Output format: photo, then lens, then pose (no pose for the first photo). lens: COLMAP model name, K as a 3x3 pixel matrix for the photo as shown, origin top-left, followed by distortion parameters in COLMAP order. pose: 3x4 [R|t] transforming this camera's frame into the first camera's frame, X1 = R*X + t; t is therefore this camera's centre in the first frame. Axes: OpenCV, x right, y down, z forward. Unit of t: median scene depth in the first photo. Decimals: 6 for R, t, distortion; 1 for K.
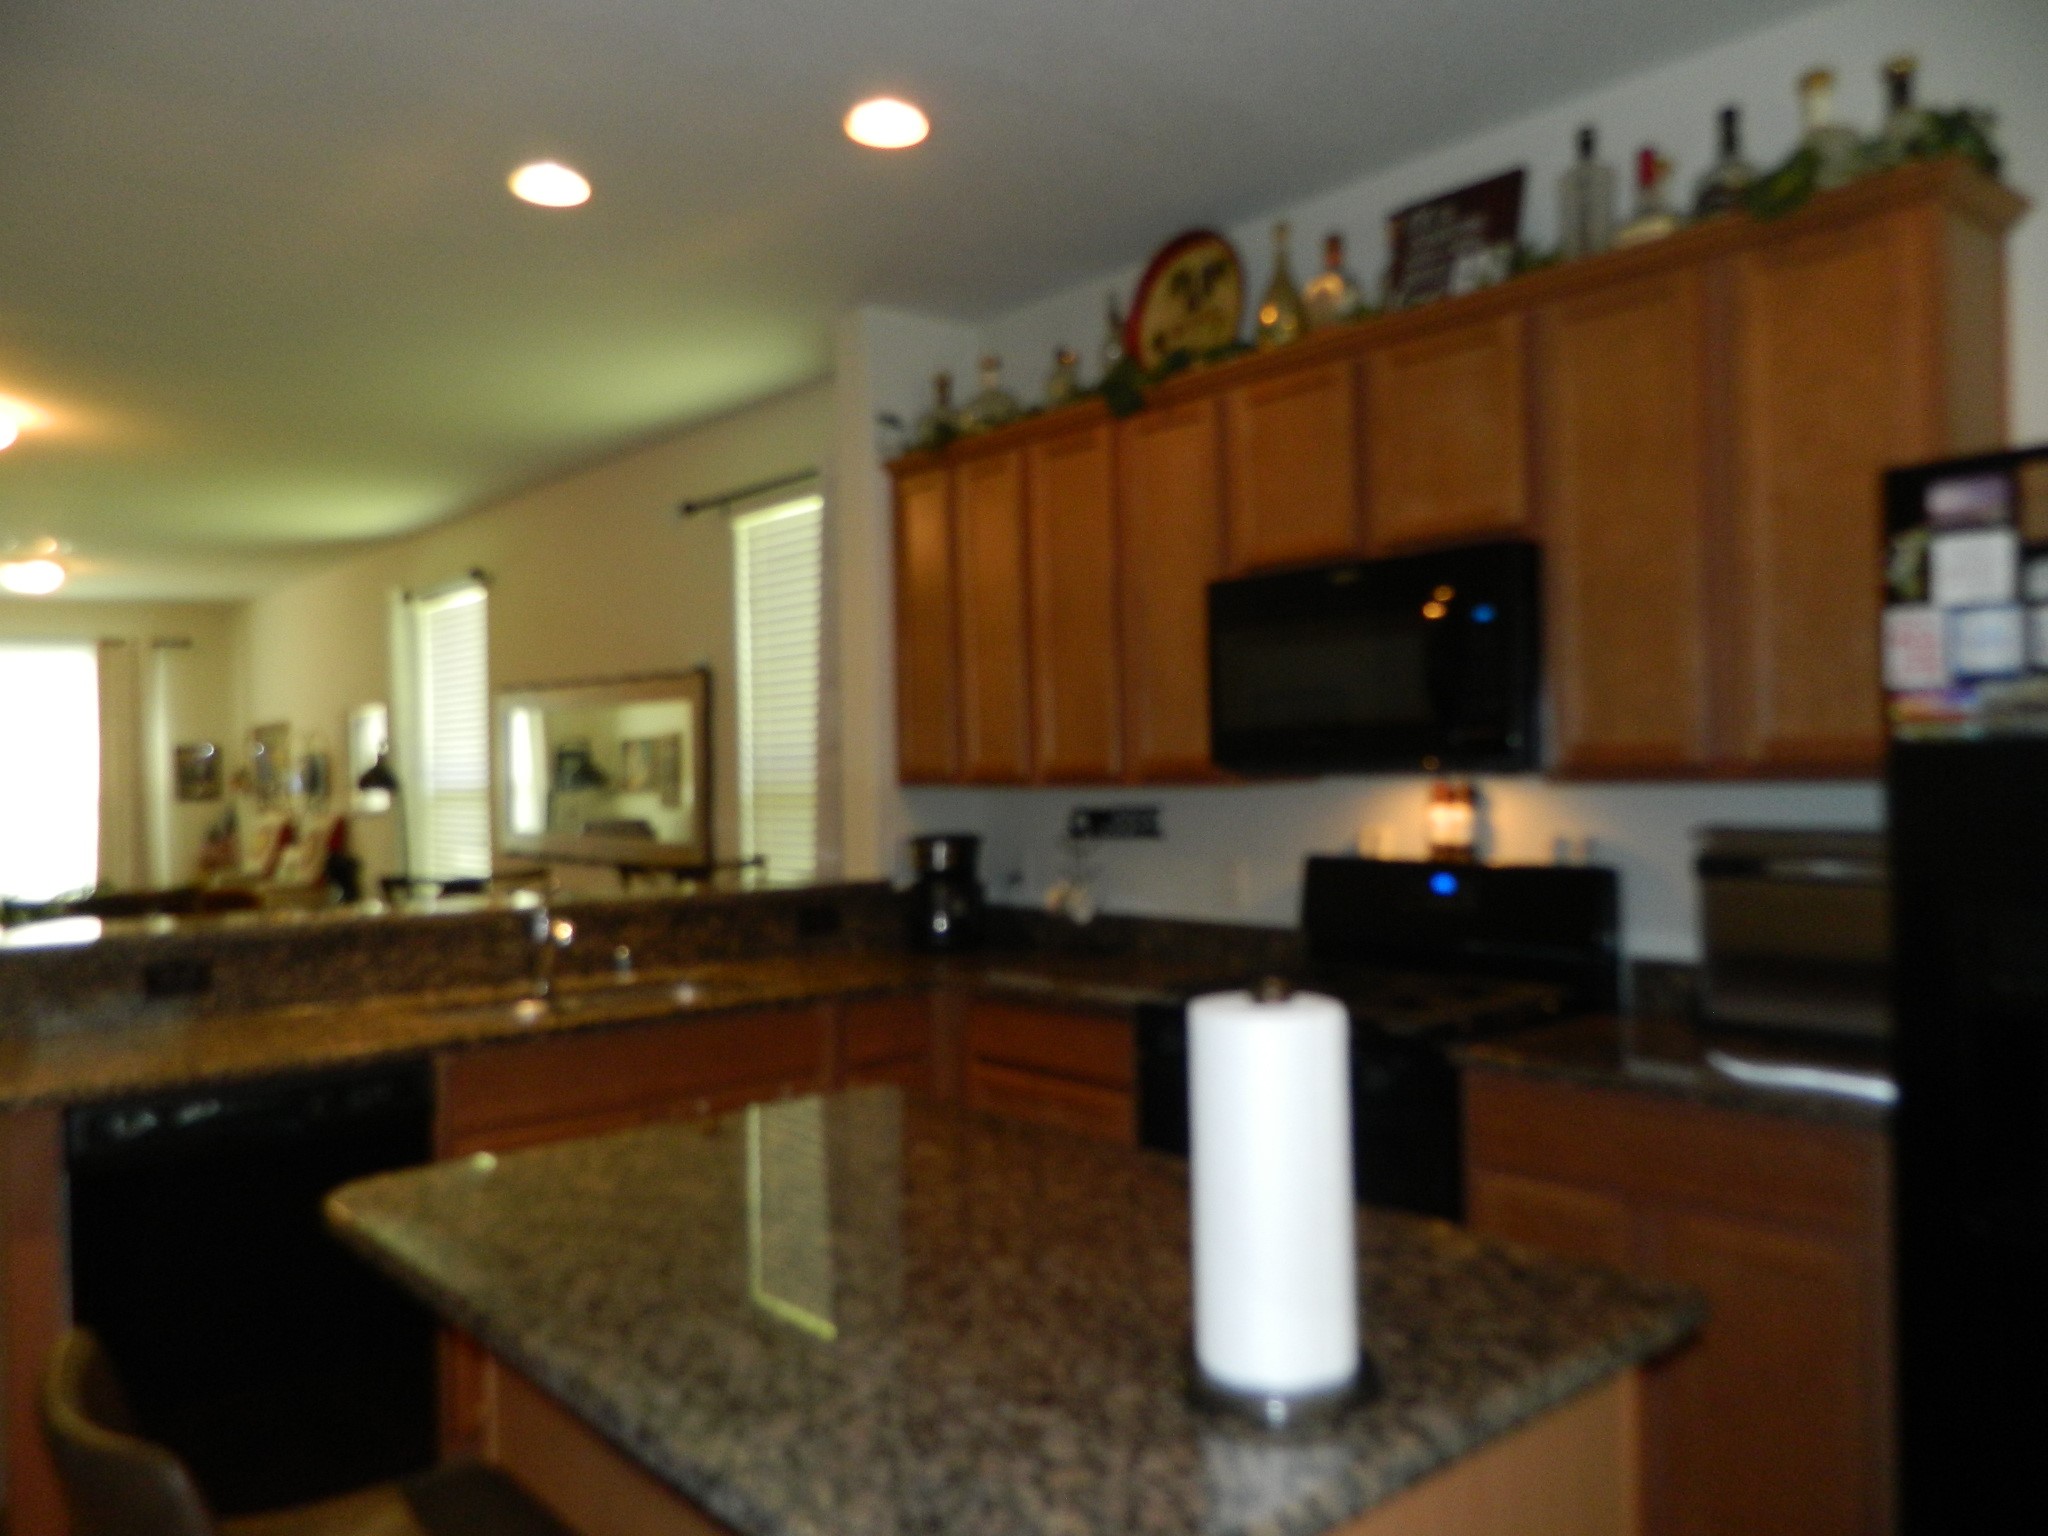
lens RADIAL K [[1515.5, 0, 1020.7], [0, 1515.5, 762.3], [0, 0, 1]] dist [0.005472, -0.003720]
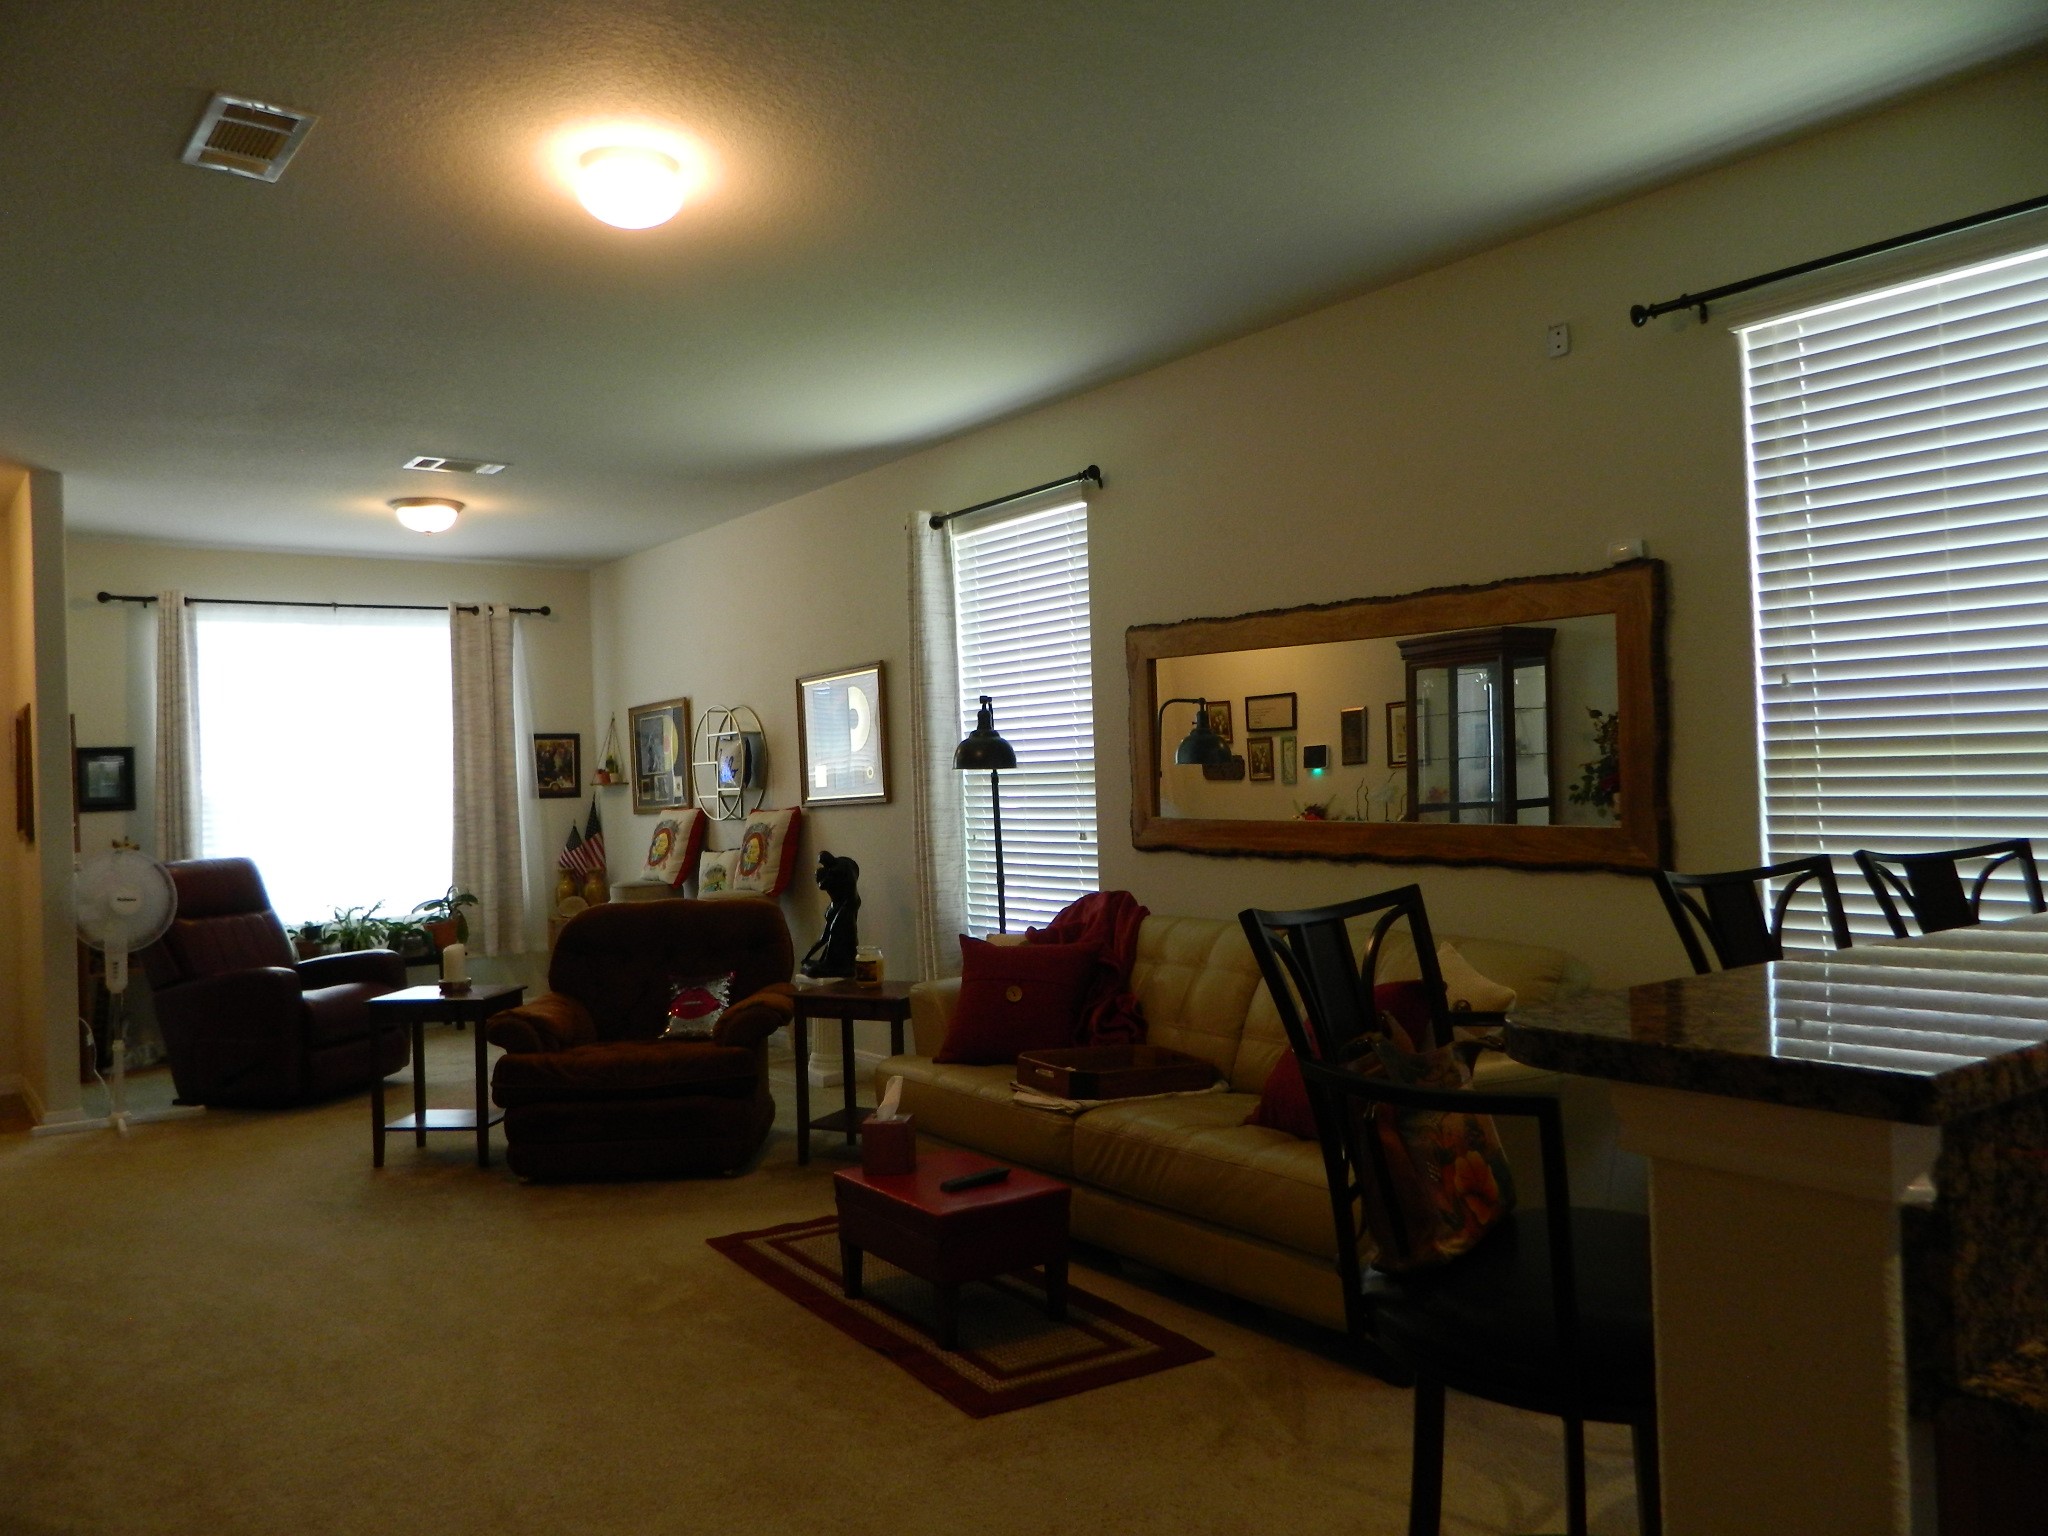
lens RADIAL K [[1515.5, 0, 1020.7], [0, 1515.5, 762.3], [0, 0, 1]] dist [0.005472, -0.003720]
pose [[0.998045, -0.012021, -0.061328, -0.253426], [0.011606, 0.999907, -0.007125, 0.015356], [0.061408, 0.006400, 0.998092, 0.193247]]
